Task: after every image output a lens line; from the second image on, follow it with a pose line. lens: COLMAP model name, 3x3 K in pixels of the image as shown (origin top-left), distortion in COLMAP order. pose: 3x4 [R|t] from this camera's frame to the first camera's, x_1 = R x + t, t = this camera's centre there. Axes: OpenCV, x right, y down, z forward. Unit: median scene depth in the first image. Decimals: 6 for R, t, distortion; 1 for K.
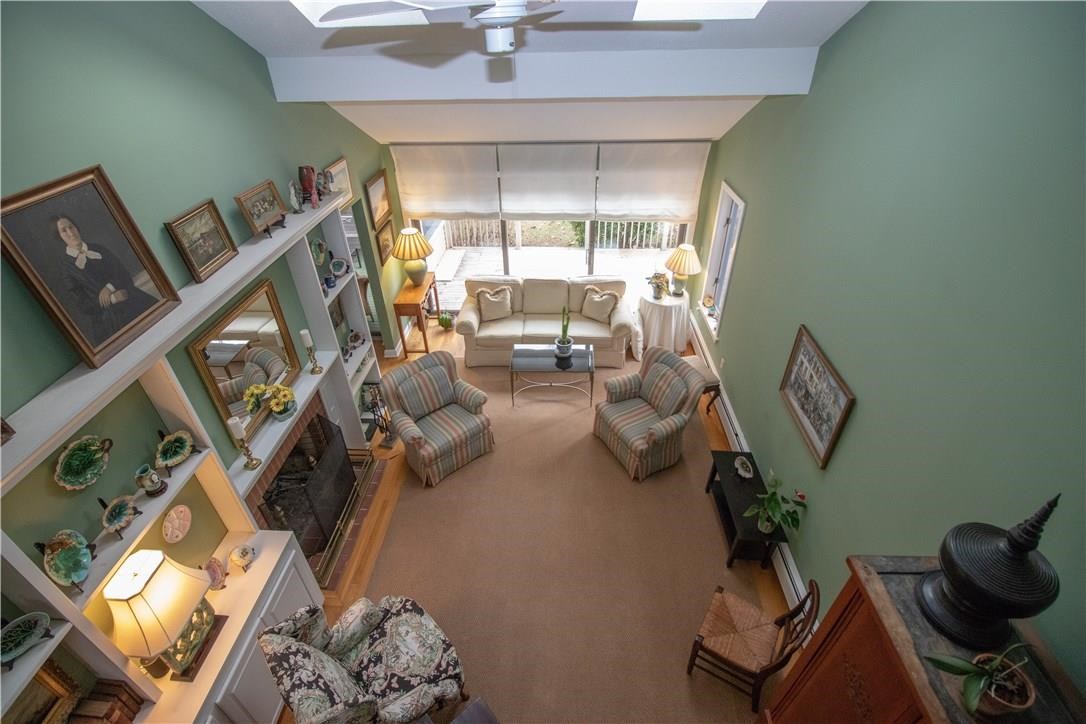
lens RADIAL K [[507.7, 0, 546.1], [0, 507.7, 360.0], [0, 0, 1]] dist [-0.001538, -0.011480]
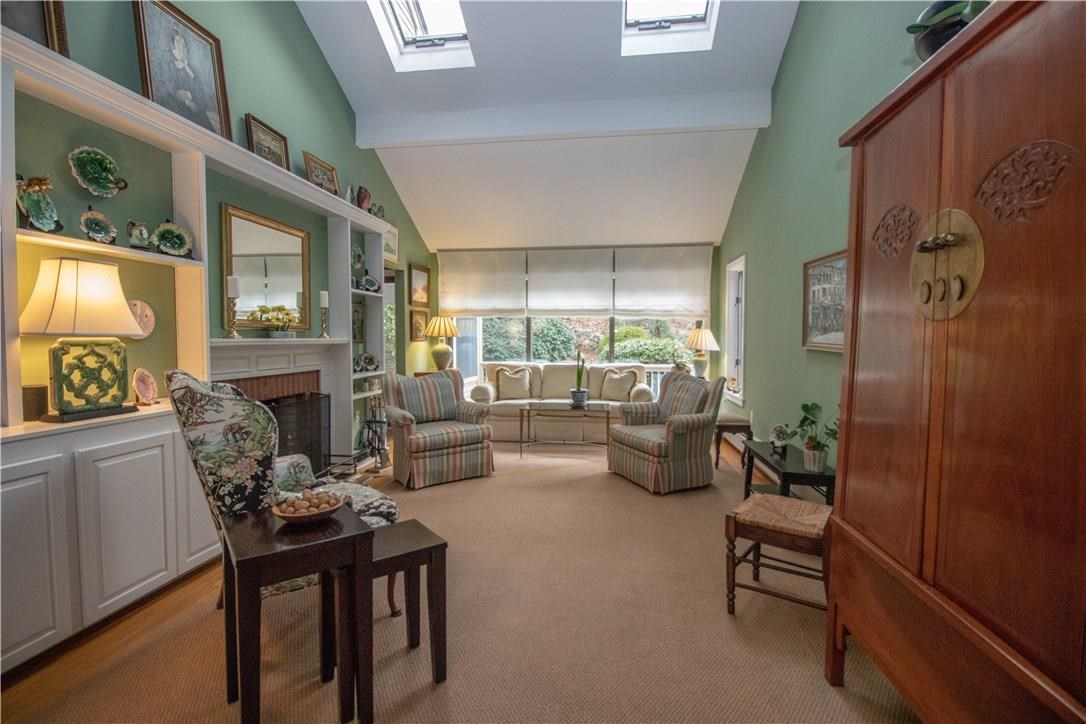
lens RADIAL K [[514.1, 0, 548.0], [0, 514.1, 358.6], [0, 0, 1]] dist [-0.000967, -0.012055]
pose [[0.996319, 0.019577, -0.083460, 0.063735], [-0.061226, 0.843940, -0.532933, 0.486538], [0.060001, 0.536081, 0.842032, 0.163580]]
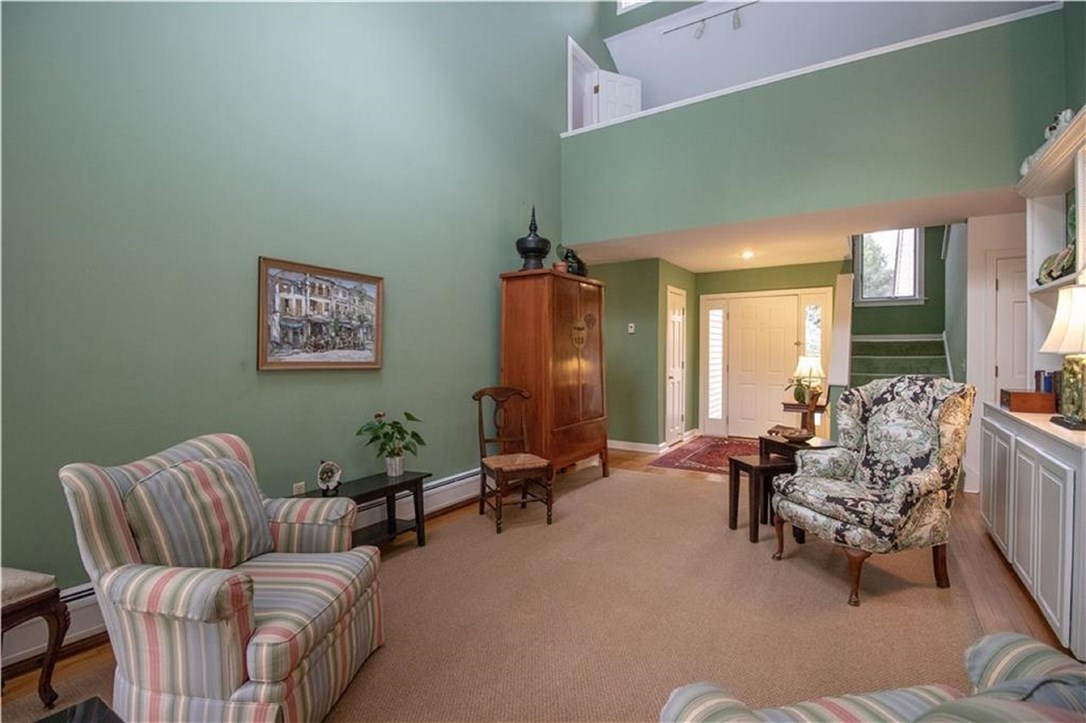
lens RADIAL K [[507.7, 0, 546.1], [0, 507.7, 359.5], [0, 0, 1]] dist [-0.001538, -0.011480]
pose [[-0.863065, 0.011309, 0.504967, -0.174097], [0.301279, 0.813951, 0.496703, -0.139339], [-0.405401, 0.580823, -0.705900, 1.059347]]
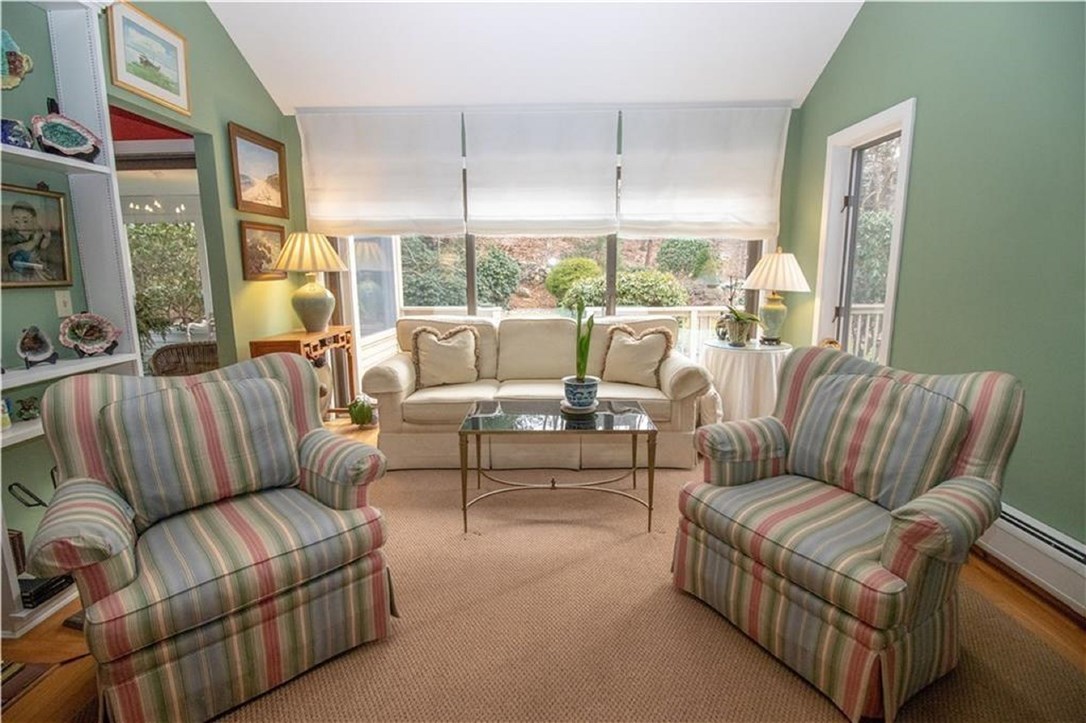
lens RADIAL K [[507.7, 0, 546.1], [0, 507.7, 359.5], [0, 0, 1]] dist [-0.001538, -0.011480]
pose [[0.999497, 0.002946, 0.031577, -0.012934], [0.010618, 0.907120, -0.420739, 0.159290], [-0.029884, 0.420862, 0.906632, 0.638184]]
